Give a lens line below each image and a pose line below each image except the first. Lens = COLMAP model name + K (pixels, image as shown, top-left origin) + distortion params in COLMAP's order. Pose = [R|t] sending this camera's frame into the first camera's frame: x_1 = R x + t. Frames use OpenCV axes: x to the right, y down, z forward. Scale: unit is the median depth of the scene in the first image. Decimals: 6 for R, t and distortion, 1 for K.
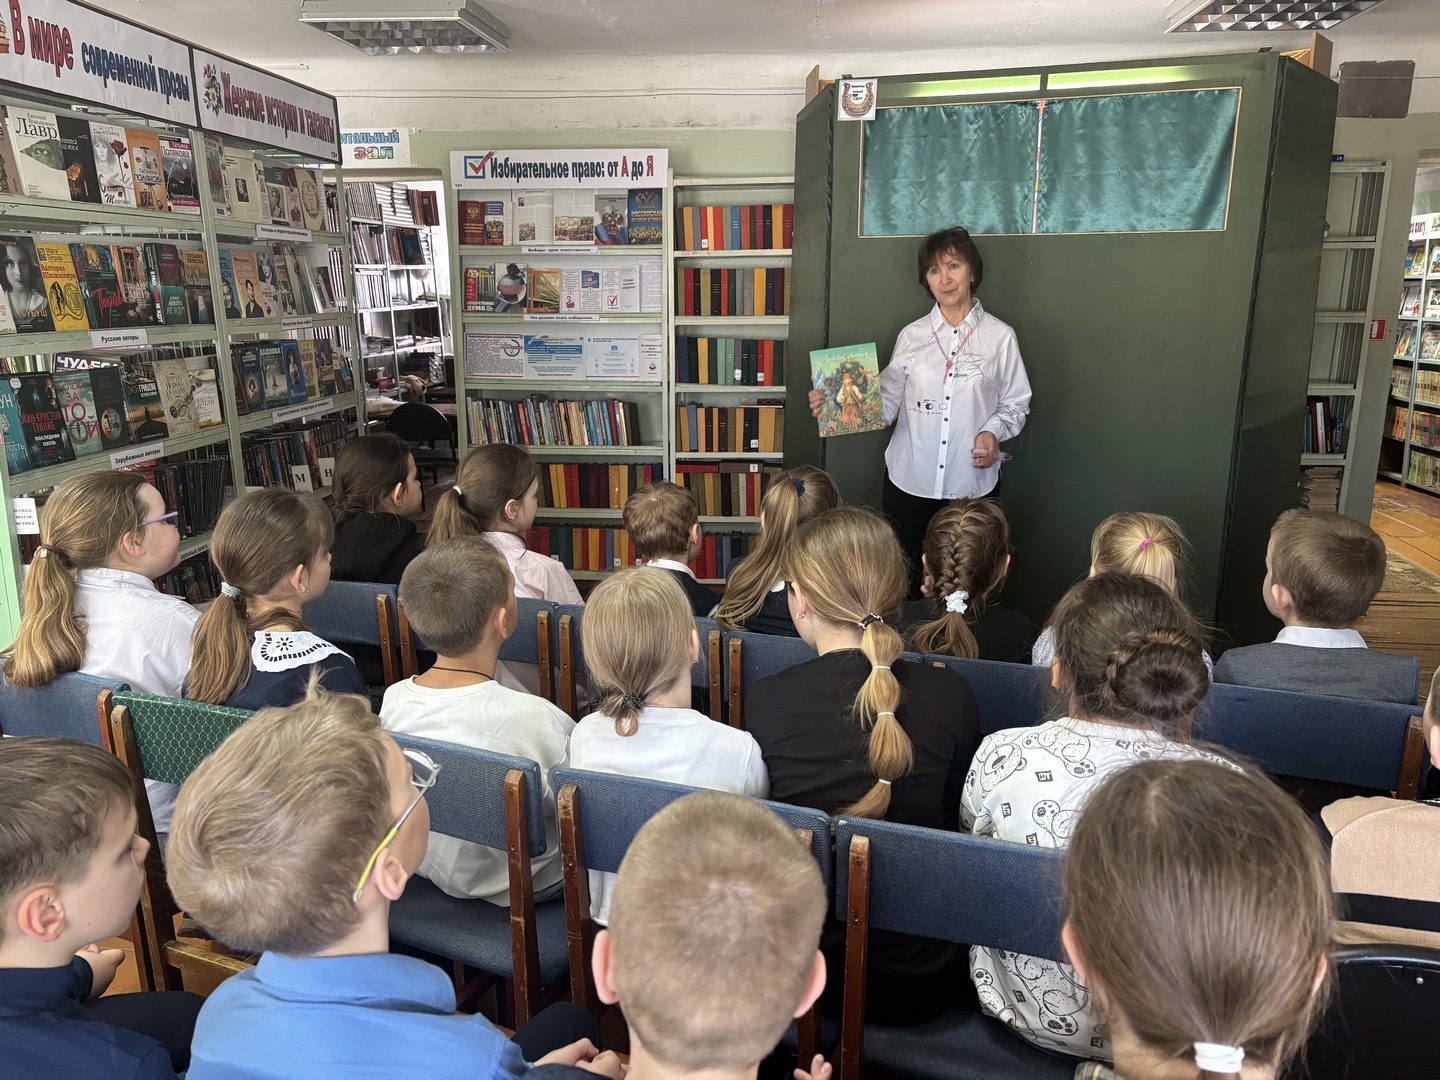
lens RADIAL K [[1134.1, 0, 724.5], [0, 1134.1, 542.2], [0, 0, 1]] dist [0.055957, -0.072249]
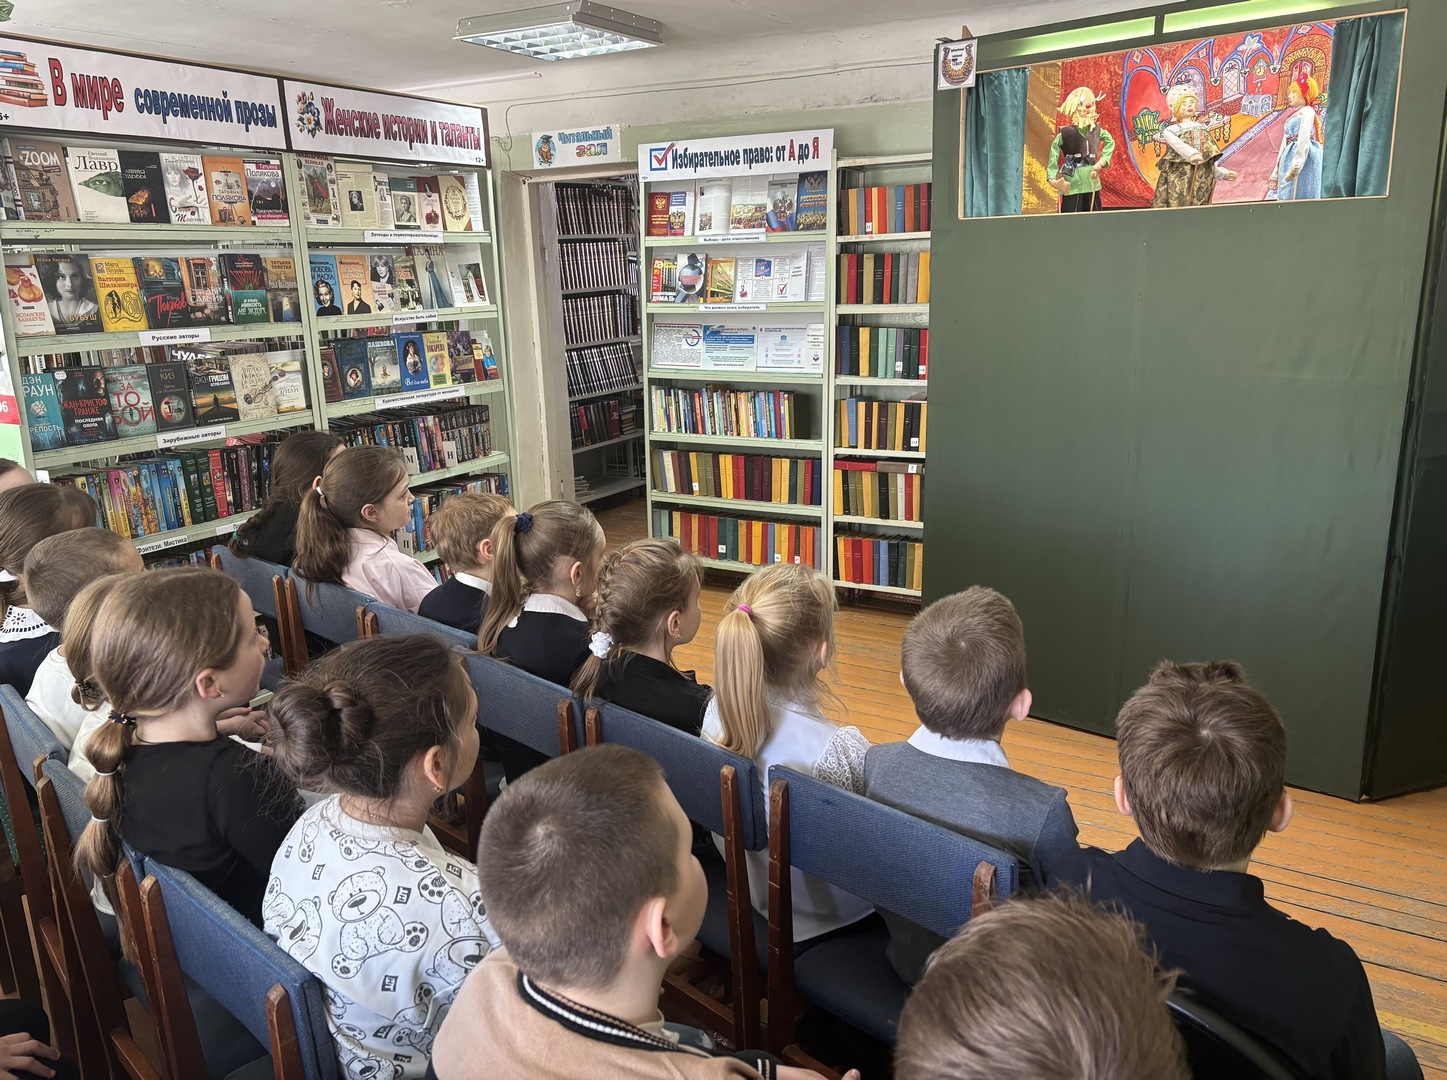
lens RADIAL K [[1170.5, 0, 728.0], [0, 1170.5, 546.2], [0, 0, 1]] dist [0.024225, -0.010967]
pose [[0.911665, 0.077239, -0.403611, 0.287363], [-0.069564, 0.997009, 0.033671, -0.024826], [0.405005, -0.002620, 0.914311, 0.069045]]
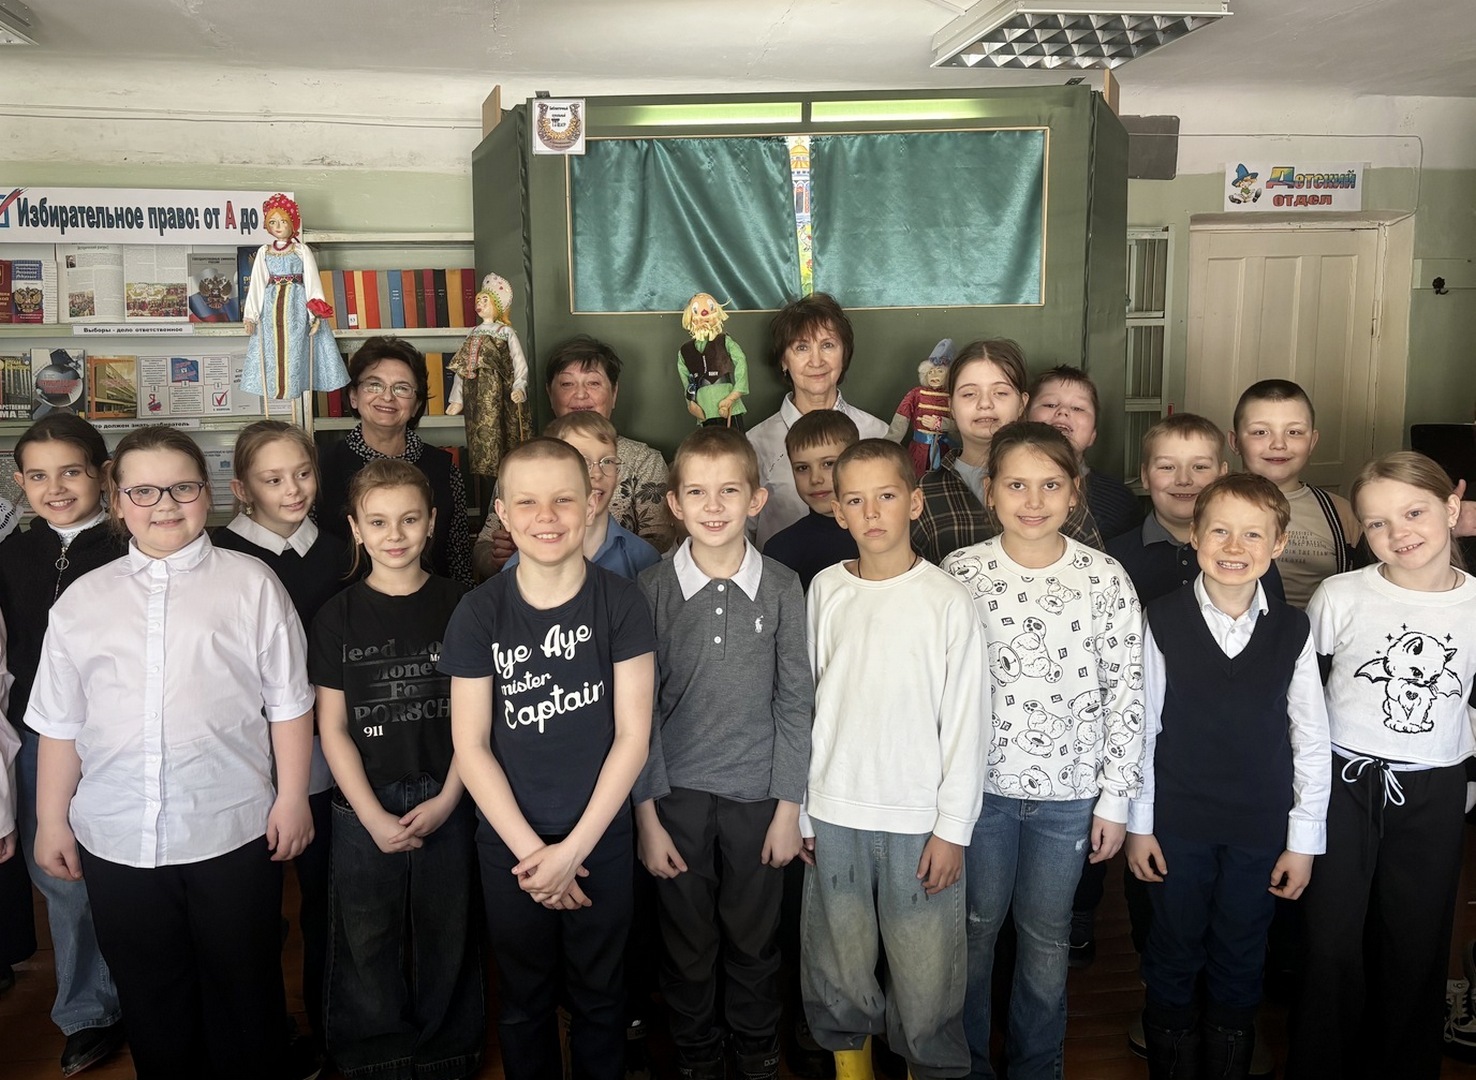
lens RADIAL K [[1194.9, 0, 734.4], [0, 1194.9, 509.7], [0, 0, 1]] dist [0.015917, 0.012477]
pose [[0.961525, -0.047280, 0.270619, 0.004090], [0.073061, 0.993613, -0.085998, -0.058170], [-0.264825, 0.102461, 0.958838, 0.214205]]
